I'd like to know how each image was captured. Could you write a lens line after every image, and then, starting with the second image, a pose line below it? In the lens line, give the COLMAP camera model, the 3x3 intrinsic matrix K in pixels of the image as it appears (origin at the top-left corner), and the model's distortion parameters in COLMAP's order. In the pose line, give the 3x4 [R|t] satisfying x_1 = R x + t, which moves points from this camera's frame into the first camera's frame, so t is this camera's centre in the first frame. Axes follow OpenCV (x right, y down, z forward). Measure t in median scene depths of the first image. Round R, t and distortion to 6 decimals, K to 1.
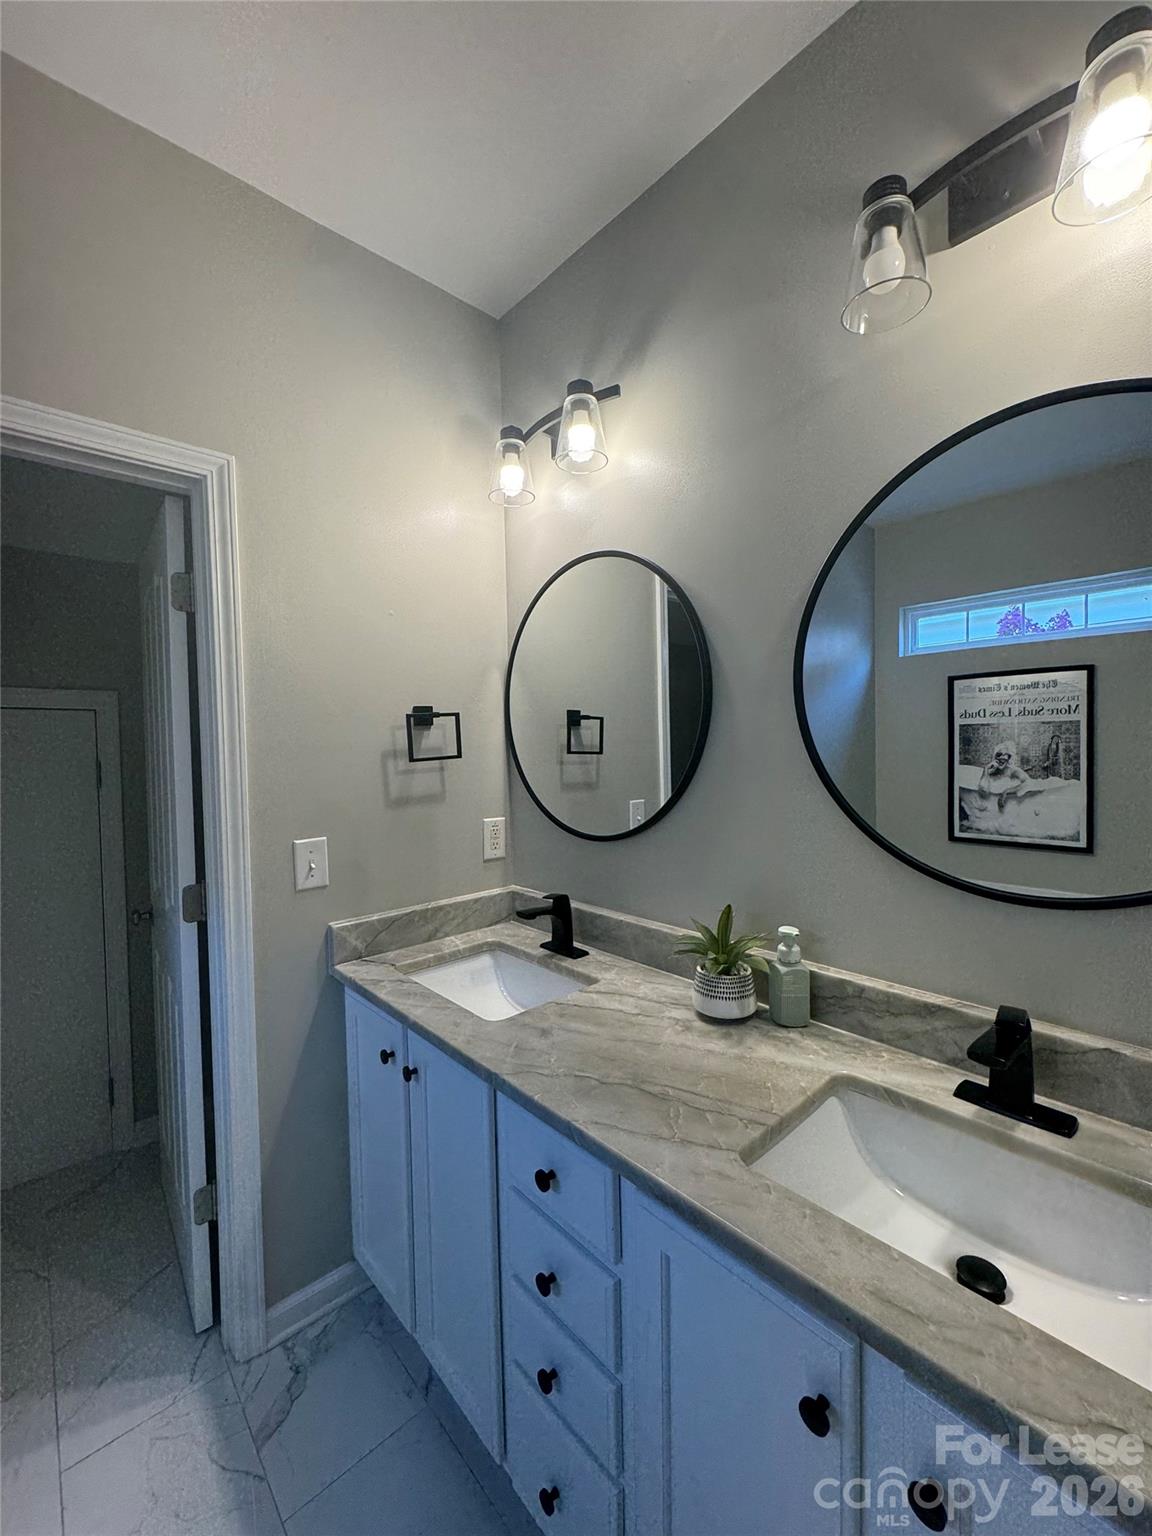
lens RADIAL K [[618.0, 0, 575.5], [0, 618.0, 767.0], [0, 0, 1]] dist [-0.003047, 0.000572]
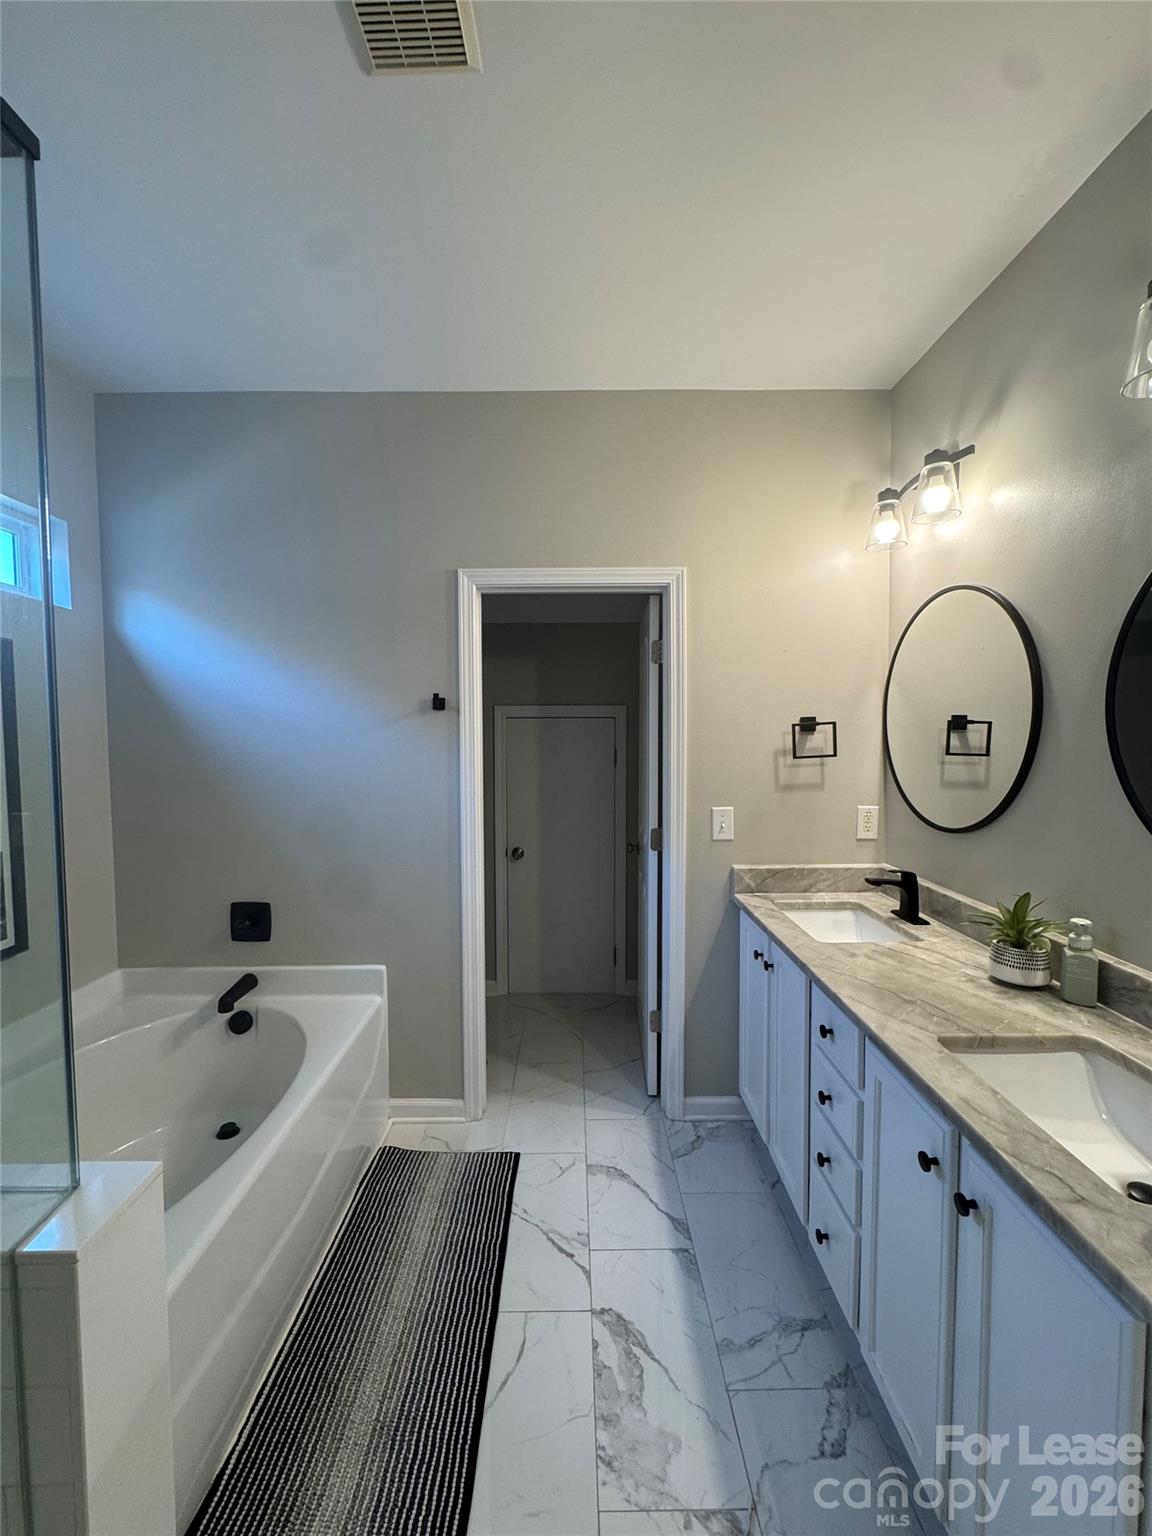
lens RADIAL K [[618.0, 0, 574.4], [0, 618.0, 767.8], [0, 0, 1]] dist [-0.003047, 0.000572]
pose [[0.742926, 0.048476, -0.667616, 0.311166], [-0.030555, 0.998791, 0.038521, -0.028022], [0.668676, -0.008219, 0.743508, -0.372987]]
